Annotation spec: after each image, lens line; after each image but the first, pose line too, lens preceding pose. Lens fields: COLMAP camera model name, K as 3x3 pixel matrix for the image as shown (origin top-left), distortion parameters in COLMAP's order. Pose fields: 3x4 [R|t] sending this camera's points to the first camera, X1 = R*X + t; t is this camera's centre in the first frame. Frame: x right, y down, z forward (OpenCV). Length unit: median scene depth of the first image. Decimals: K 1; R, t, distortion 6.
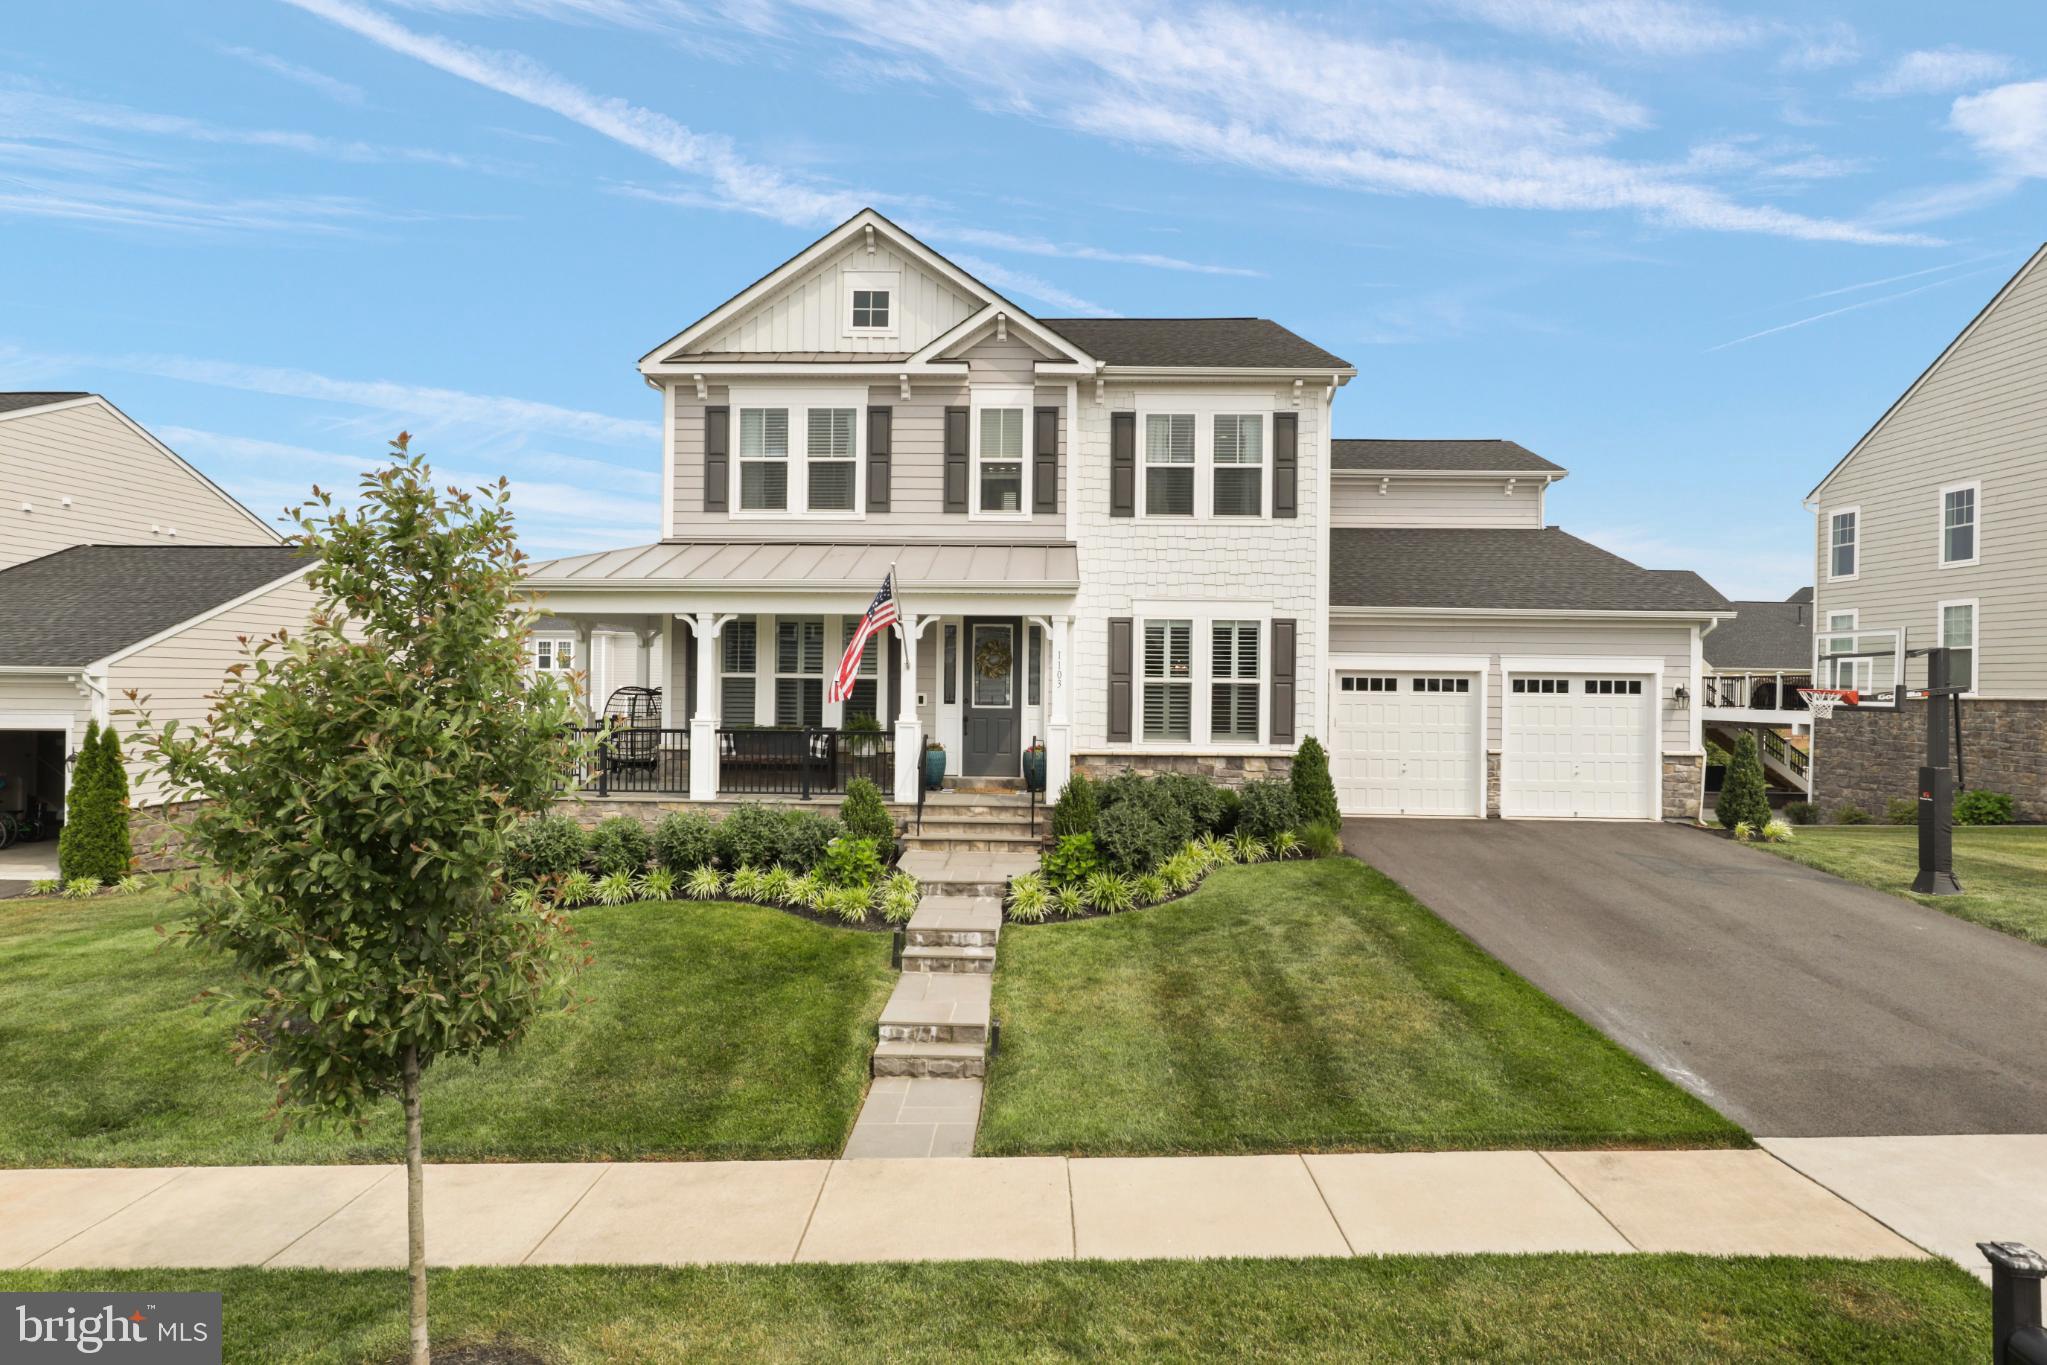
lens RADIAL K [[1158.9, 0, 1023.5], [0, 1158.9, 682.5], [0, 0, 1]] dist [0.006641, 0.001428]
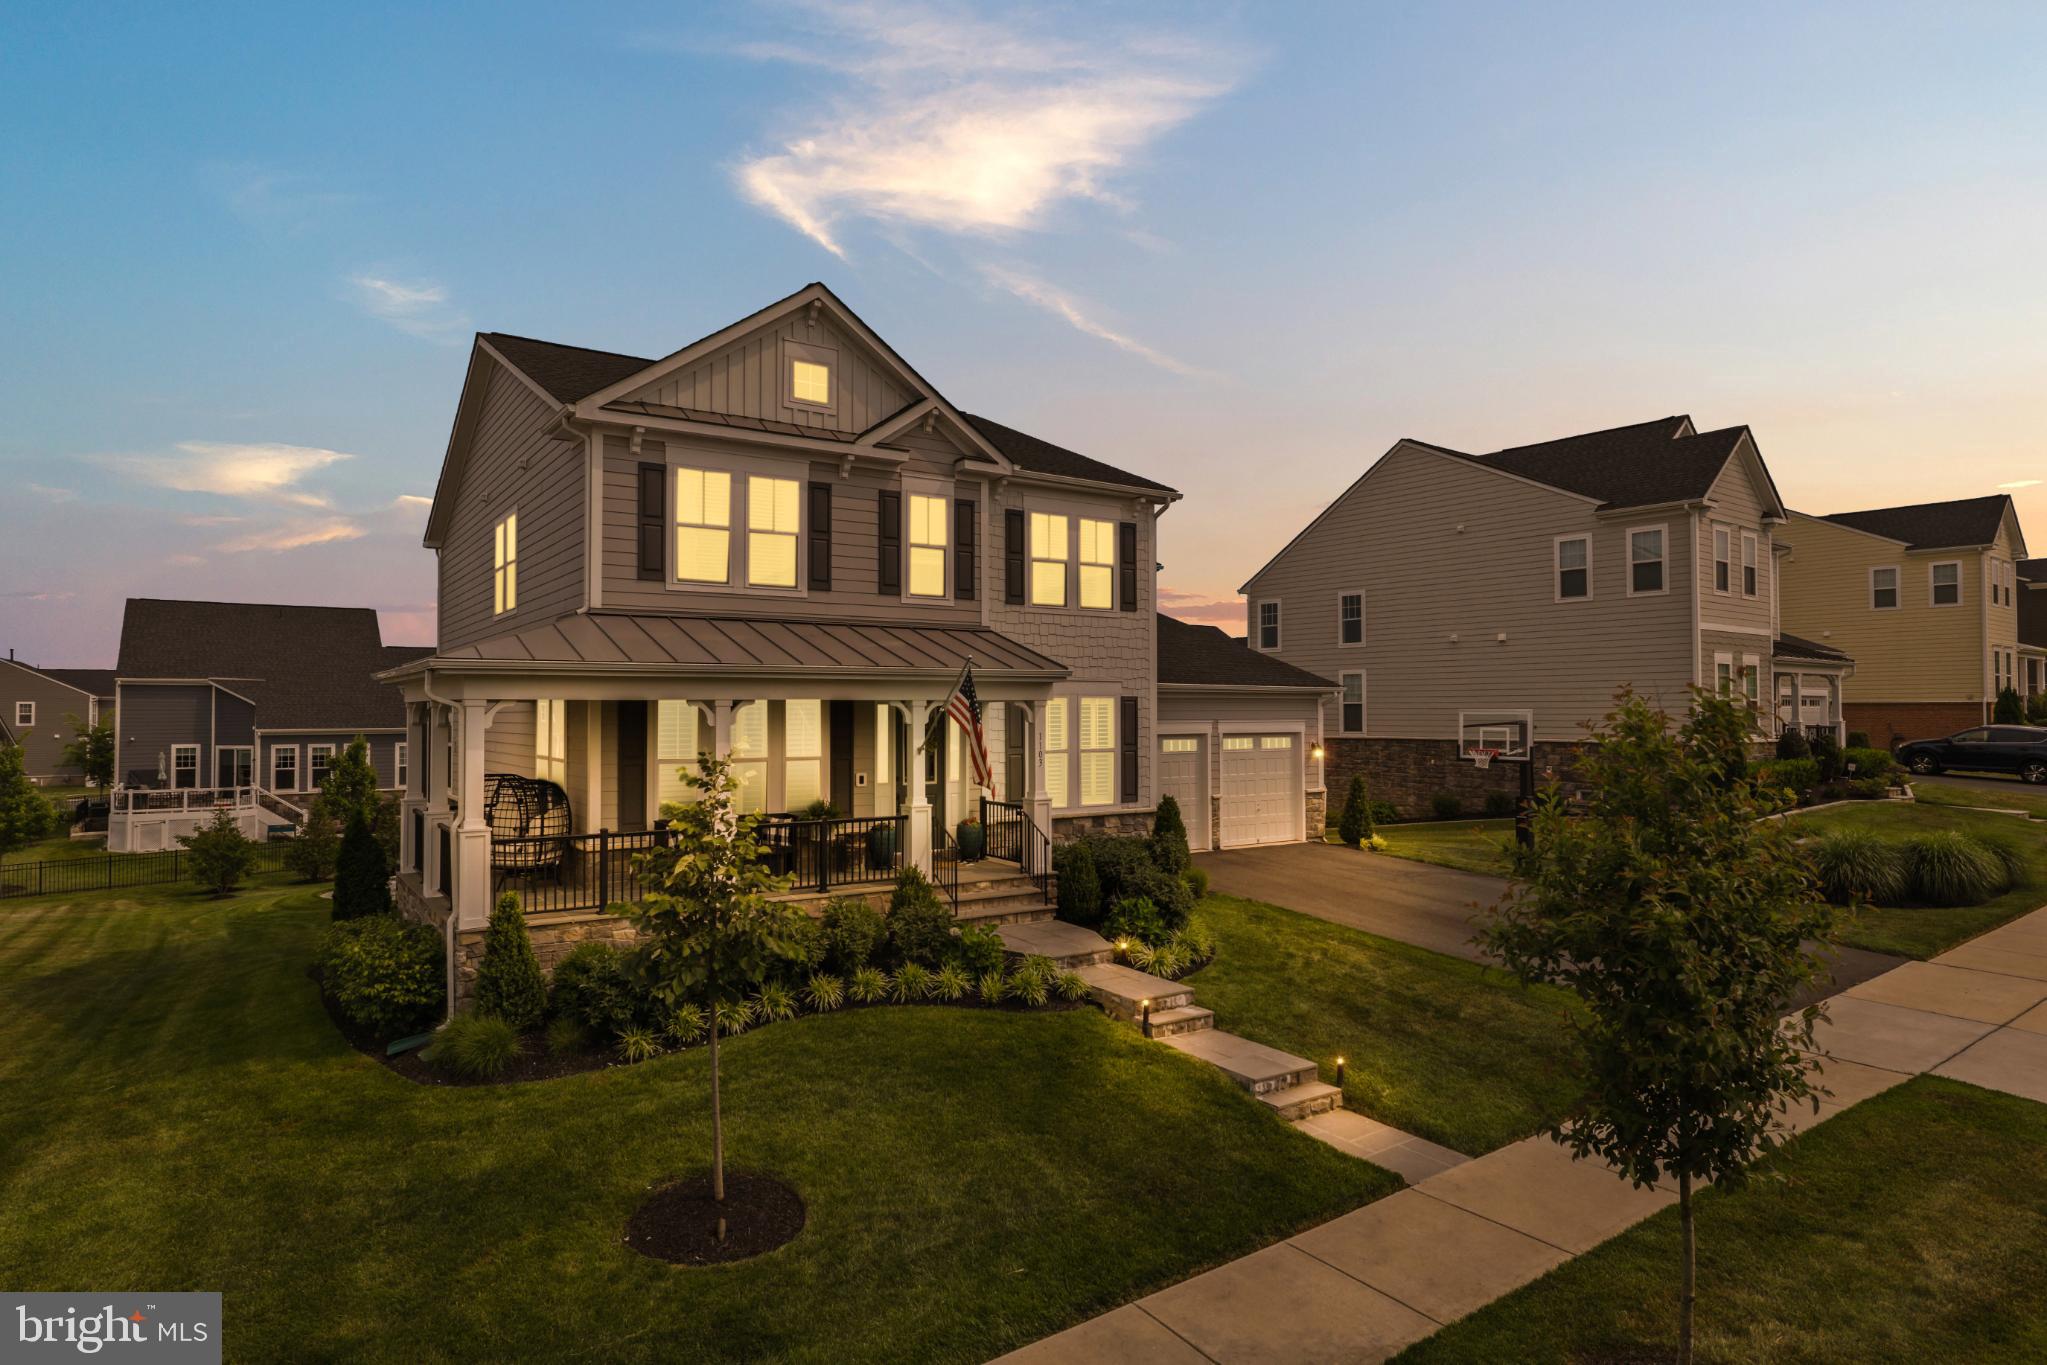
lens RADIAL K [[1158.9, 0, 1023.5], [0, 1158.9, 682.5], [0, 0, 1]] dist [0.006641, 0.001428]
pose [[0.806647, 0.001867, 0.591030, -0.565432], [0.010998, 0.999774, -0.018169, -0.049174], [-0.590931, 0.021157, 0.806445, 0.108858]]
